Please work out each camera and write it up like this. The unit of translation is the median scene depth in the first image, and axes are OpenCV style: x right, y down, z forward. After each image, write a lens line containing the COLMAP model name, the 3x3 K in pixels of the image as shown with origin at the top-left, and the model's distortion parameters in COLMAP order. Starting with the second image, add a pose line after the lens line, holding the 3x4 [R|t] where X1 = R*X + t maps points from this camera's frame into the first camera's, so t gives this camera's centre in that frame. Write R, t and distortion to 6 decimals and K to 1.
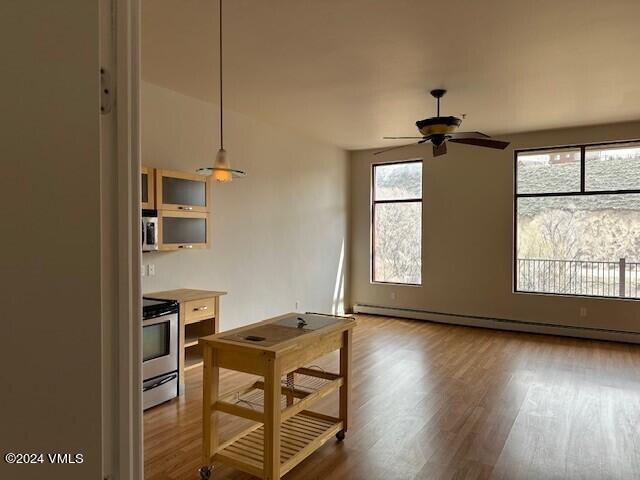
lens RADIAL K [[440.4, 0, 320.0], [0, 440.4, 240.0], [0, 0, 1]] dist [0.084227, -0.106184]
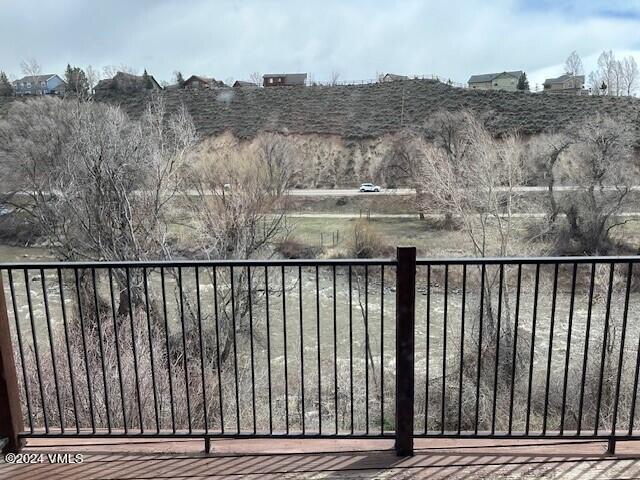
lens RADIAL K [[440.4, 0, 320.0], [0, 440.4, 240.0], [0, 0, 1]] dist [0.084227, -0.106184]
pose [[0.833008, -0.119755, 0.540144, 0.492621], [0.027557, 0.984062, 0.175678, -0.009825], [-0.552574, -0.131457, 0.823032, 0.812511]]
